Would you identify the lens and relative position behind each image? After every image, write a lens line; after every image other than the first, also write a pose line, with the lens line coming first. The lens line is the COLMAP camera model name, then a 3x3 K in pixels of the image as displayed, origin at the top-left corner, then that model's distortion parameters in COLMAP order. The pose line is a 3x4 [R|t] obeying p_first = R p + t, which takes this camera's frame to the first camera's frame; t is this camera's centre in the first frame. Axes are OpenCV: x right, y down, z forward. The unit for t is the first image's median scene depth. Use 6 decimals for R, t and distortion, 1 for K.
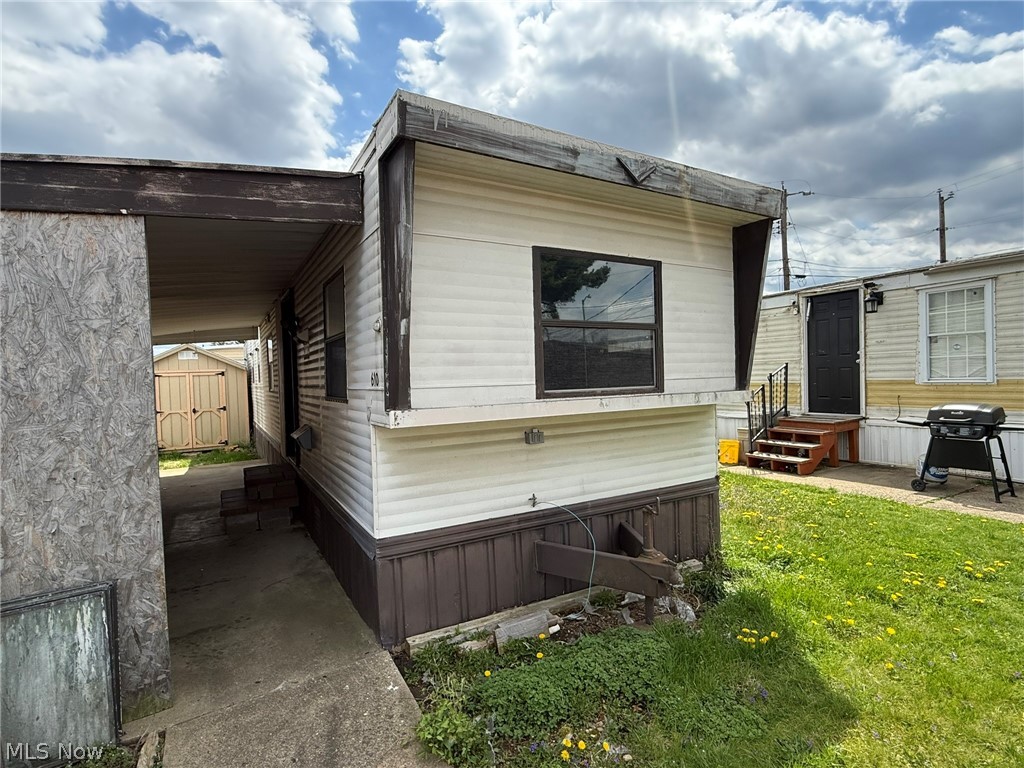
lens RADIAL K [[511.9, 0, 511.8], [0, 511.9, 382.3], [0, 0, 1]] dist [-0.001248, -0.000081]
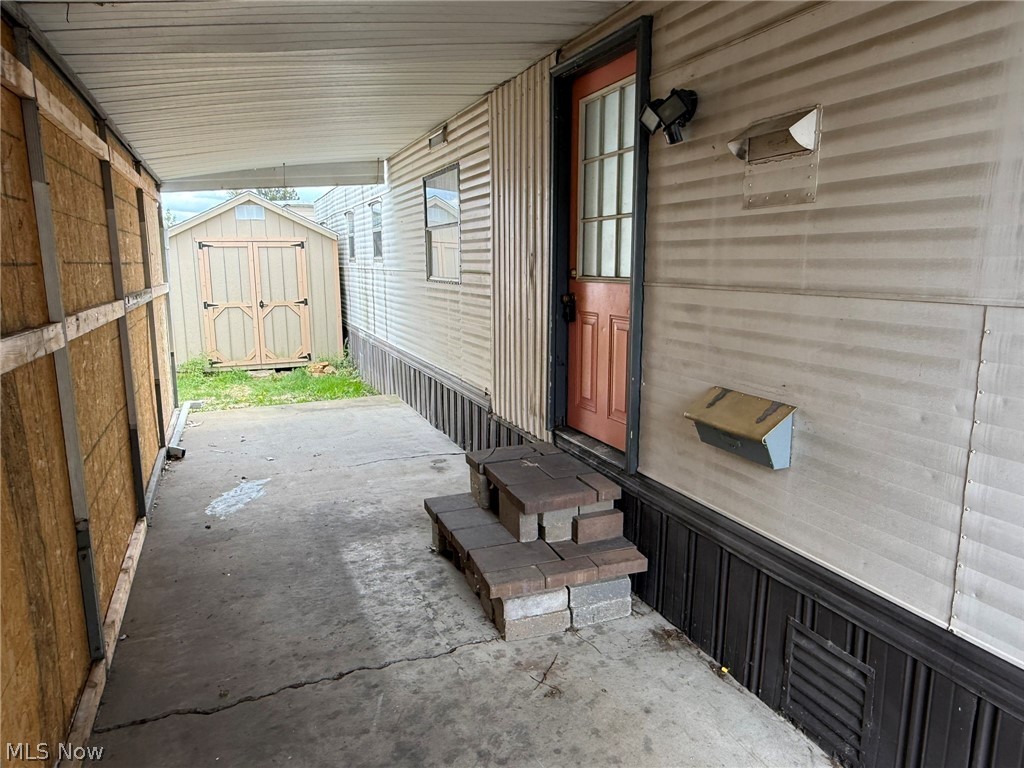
lens RADIAL K [[682.8, 0, 512.4], [0, 682.8, 386.3], [0, 0, 1]] dist [-0.002403, -0.000467]
pose [[0.991148, 0.054347, -0.121130, -0.167142], [-0.032779, 0.984304, 0.173410, 0.000092], [0.128653, -0.167904, 0.977372, 0.168099]]
